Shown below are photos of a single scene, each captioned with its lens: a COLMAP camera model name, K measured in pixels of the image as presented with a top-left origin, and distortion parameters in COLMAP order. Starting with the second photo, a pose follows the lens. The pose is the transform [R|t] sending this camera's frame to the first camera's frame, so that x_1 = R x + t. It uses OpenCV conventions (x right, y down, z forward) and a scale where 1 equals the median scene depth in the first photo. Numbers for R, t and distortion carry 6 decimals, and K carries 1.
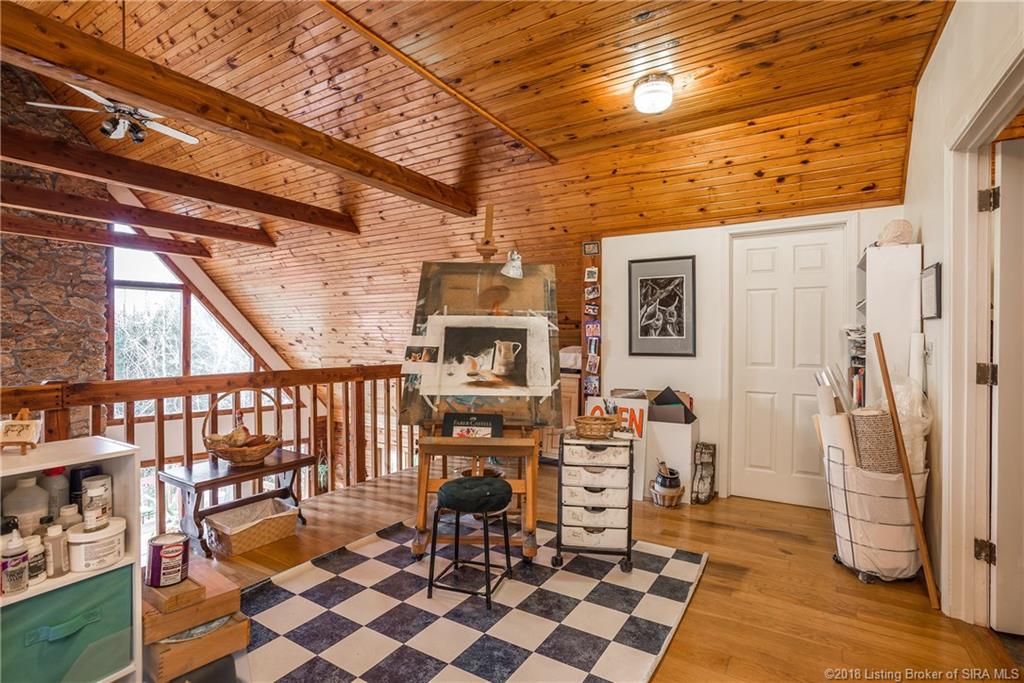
lens RADIAL K [[500.3, 0, 512.0], [0, 500.3, 341.5], [0, 0, 1]] dist [-0.002265, 0.000529]
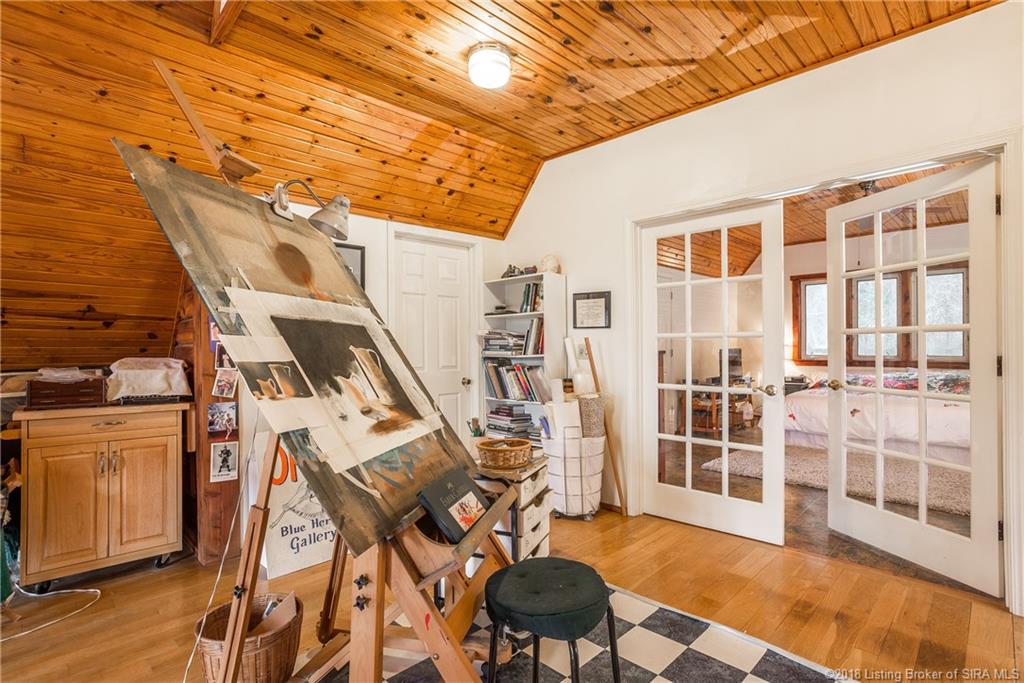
lens RADIAL K [[500.3, 0, 512.0], [0, 500.3, 341.5], [0, 0, 1]] dist [-0.002265, 0.000529]
pose [[0.237251, -0.003926, 0.971440, -0.464818], [0.015198, 0.999884, 0.000330, -0.004258], [-0.971330, 0.014685, 0.237283, 0.610549]]
